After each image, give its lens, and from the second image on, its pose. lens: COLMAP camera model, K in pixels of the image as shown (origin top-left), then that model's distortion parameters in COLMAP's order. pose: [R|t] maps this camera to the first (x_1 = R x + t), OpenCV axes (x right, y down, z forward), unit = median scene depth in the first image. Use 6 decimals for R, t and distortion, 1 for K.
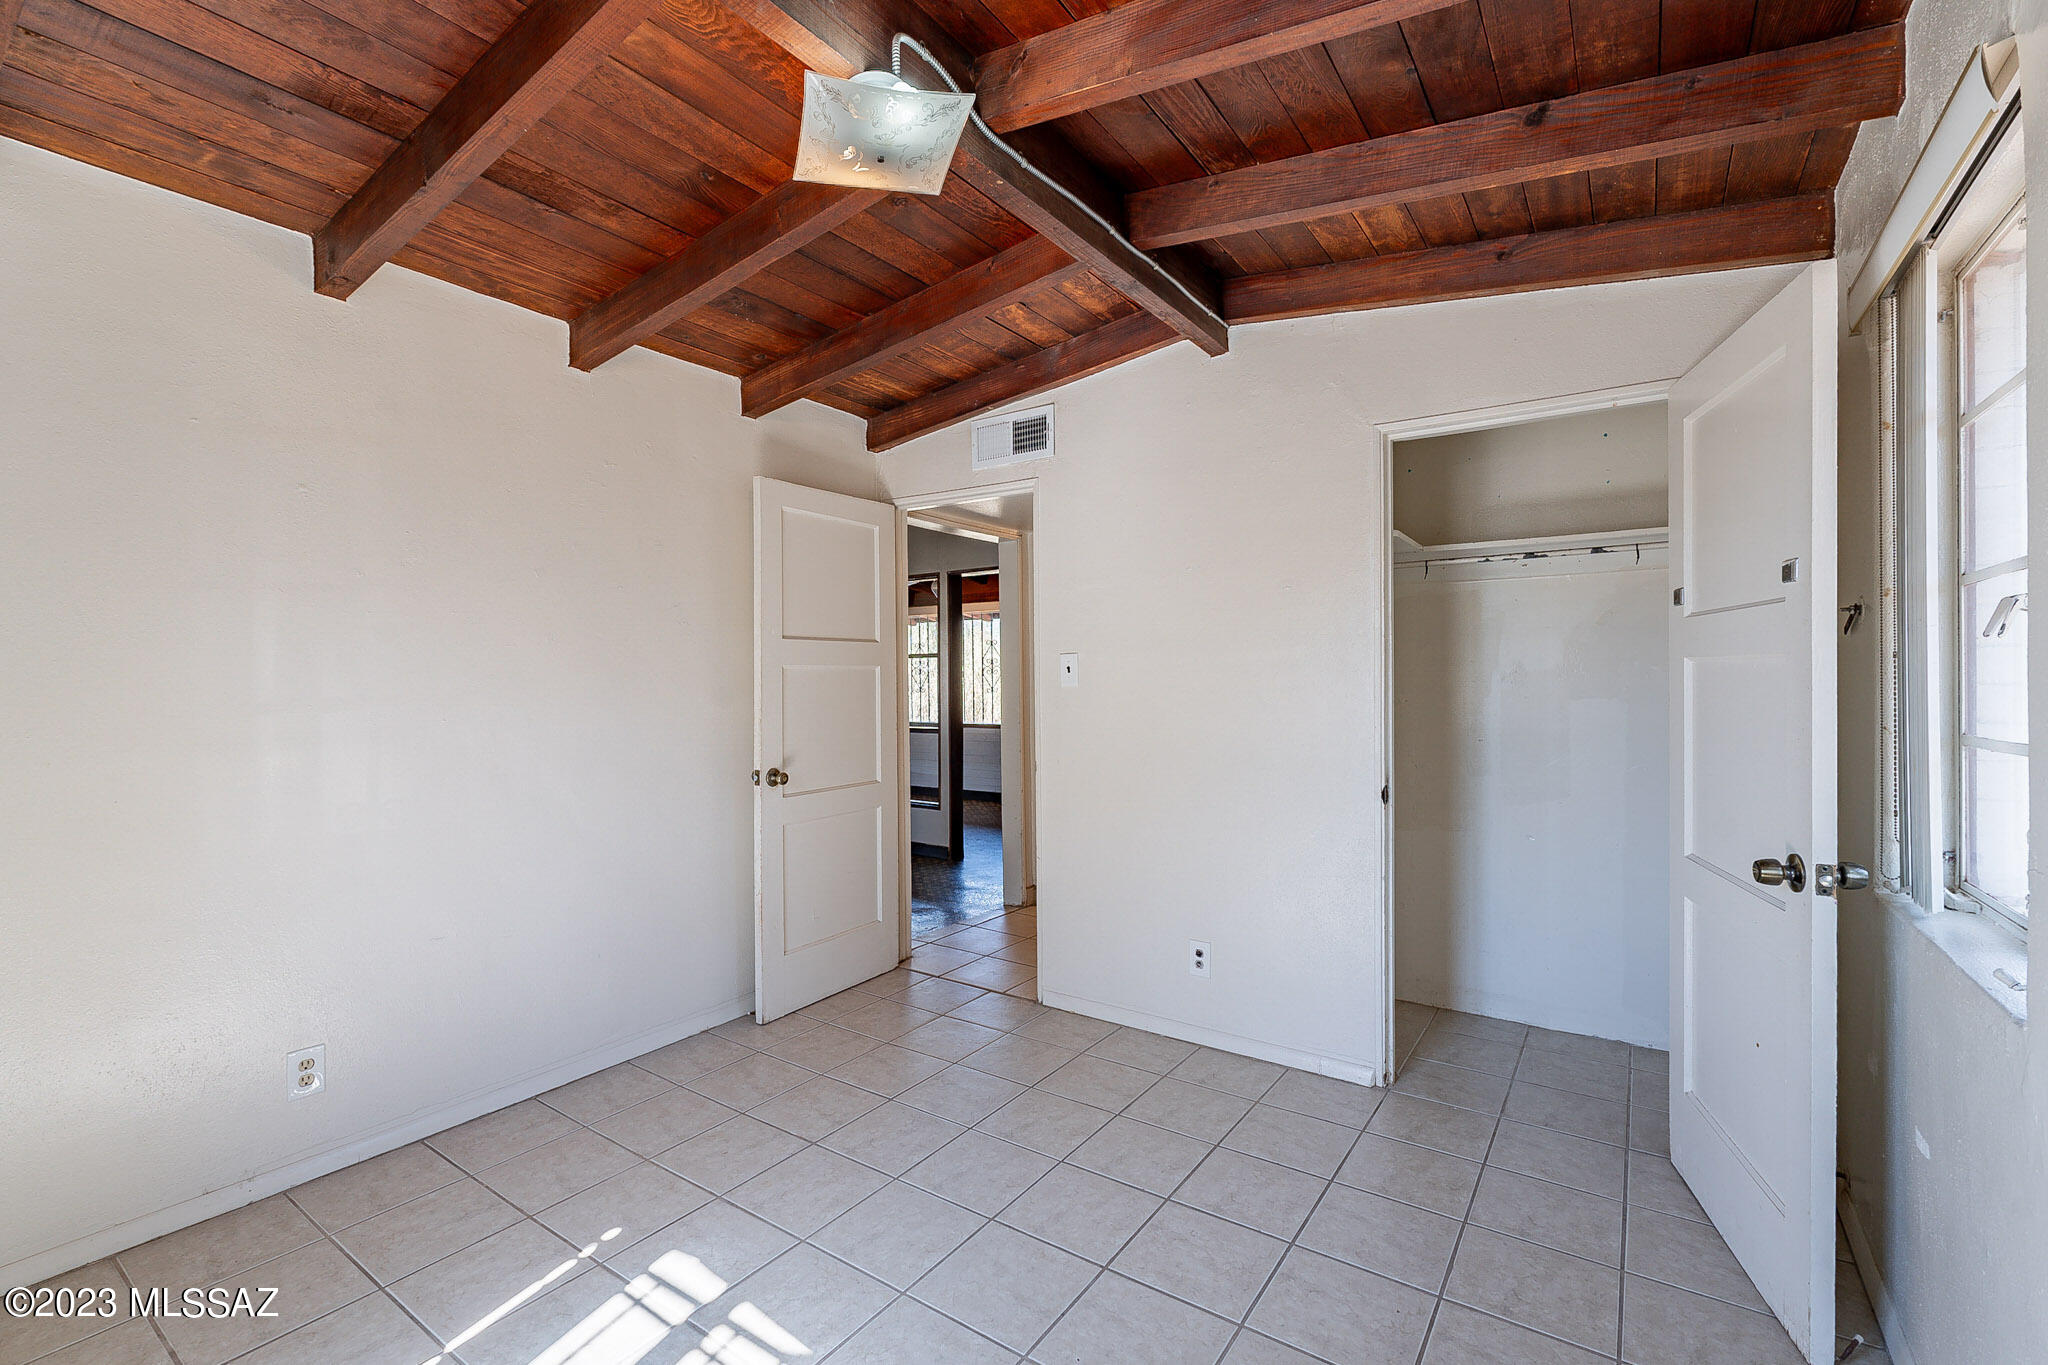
lens RADIAL K [[897.3, 0, 1018.5], [0, 897.3, 679.1], [0, 0, 1]] dist [0.001908, 0.000230]
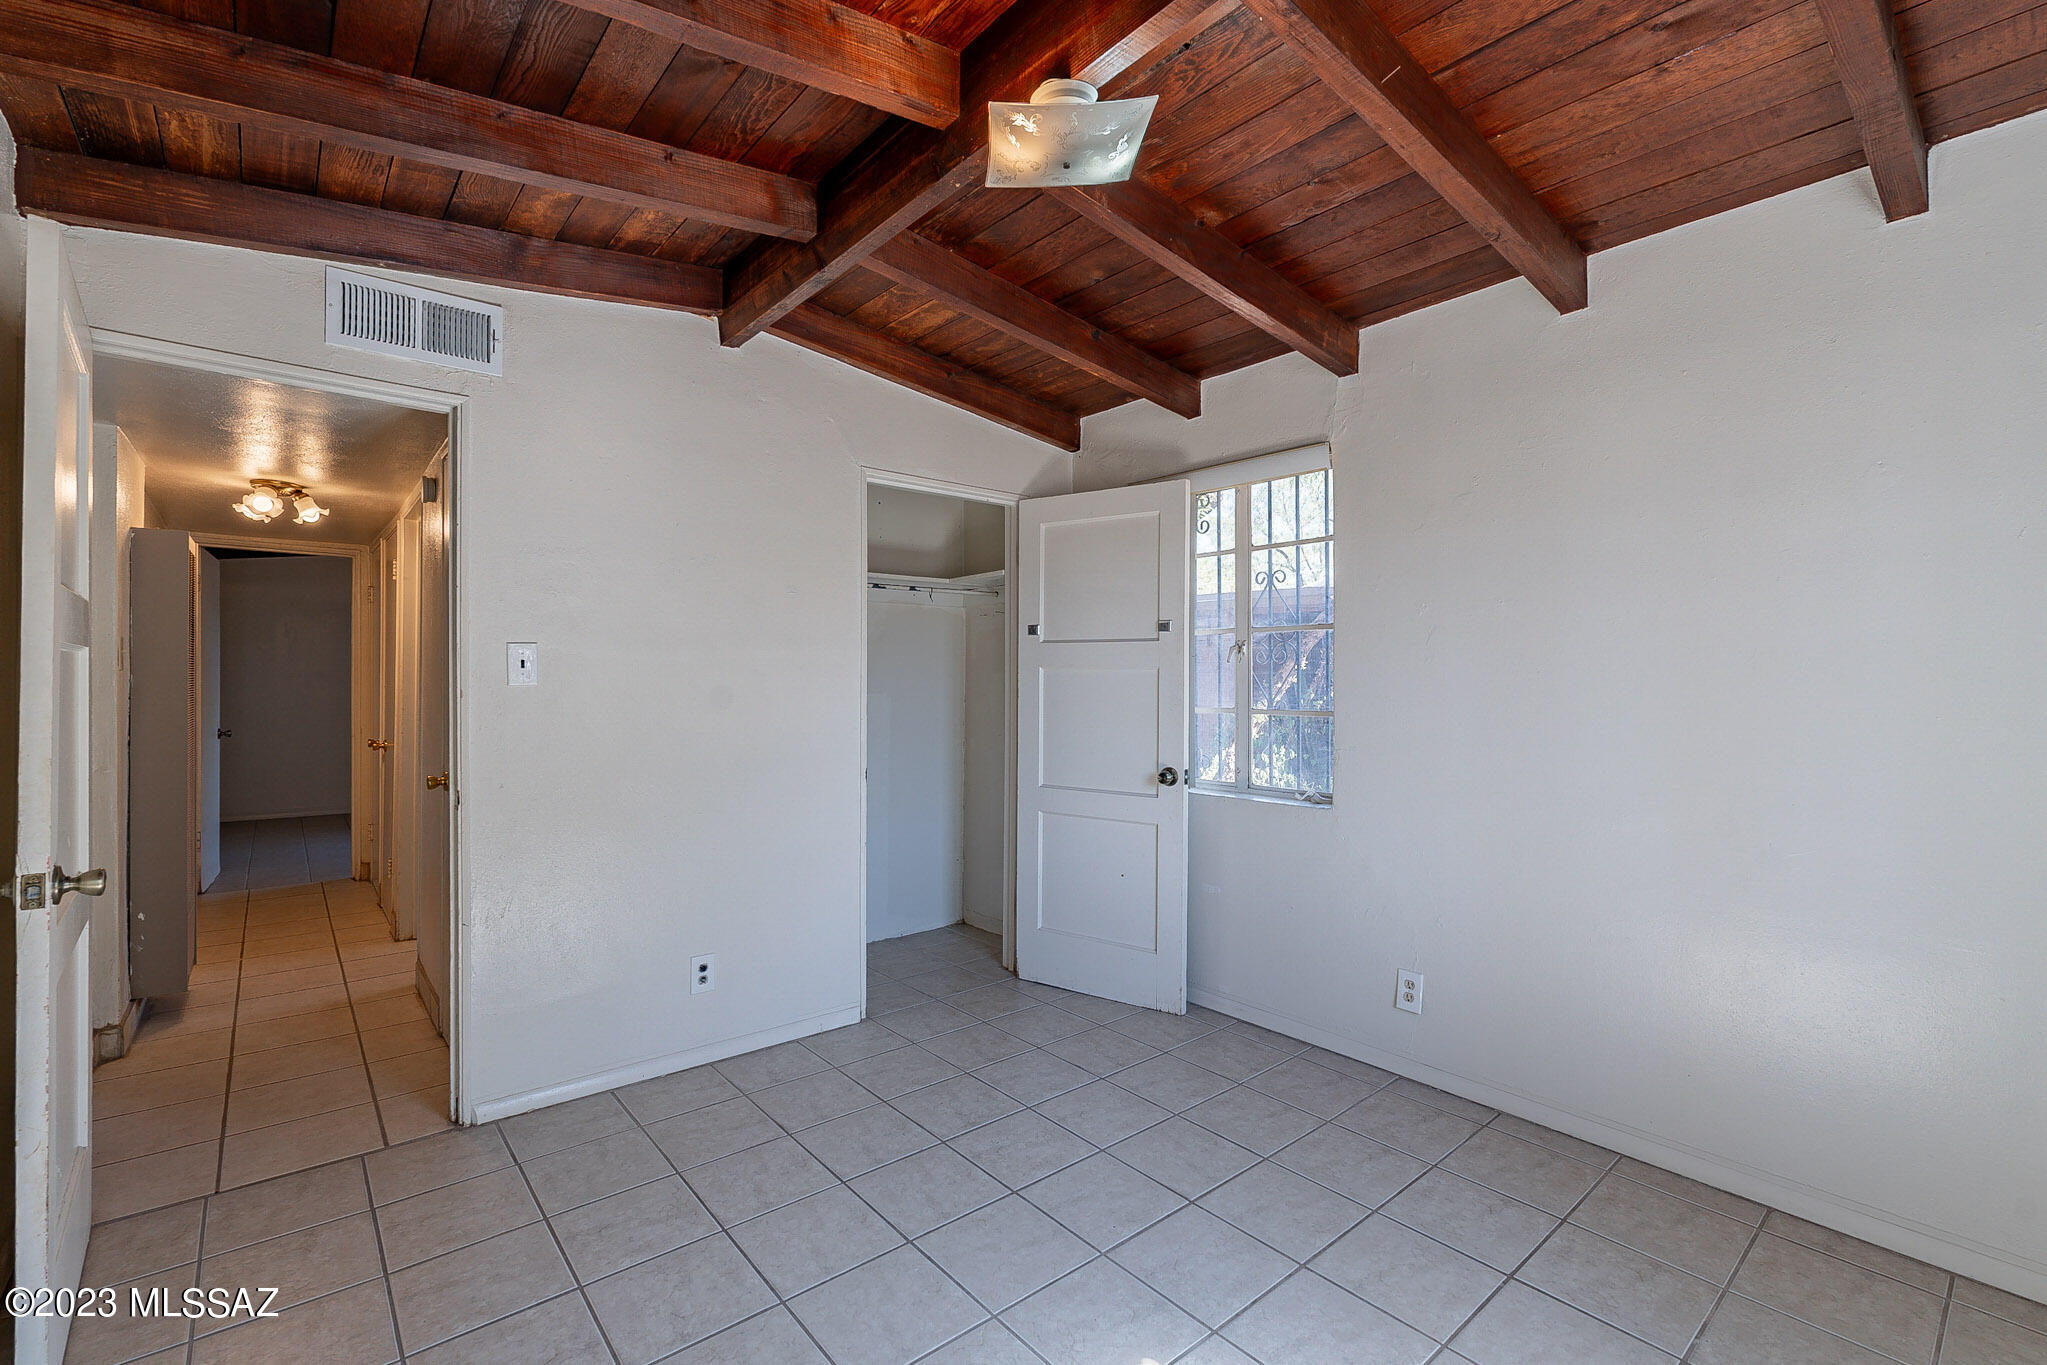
lens RADIAL K [[896.8, 0, 1018.0], [0, 896.8, 679.1], [0, 0, 1]] dist [0.001908, 0.000230]
pose [[0.264931, 0.003310, 0.964262, -0.628240], [-0.004160, 0.999989, -0.002290, 0.001843], [-0.964258, -0.003404, 0.264942, 0.433535]]
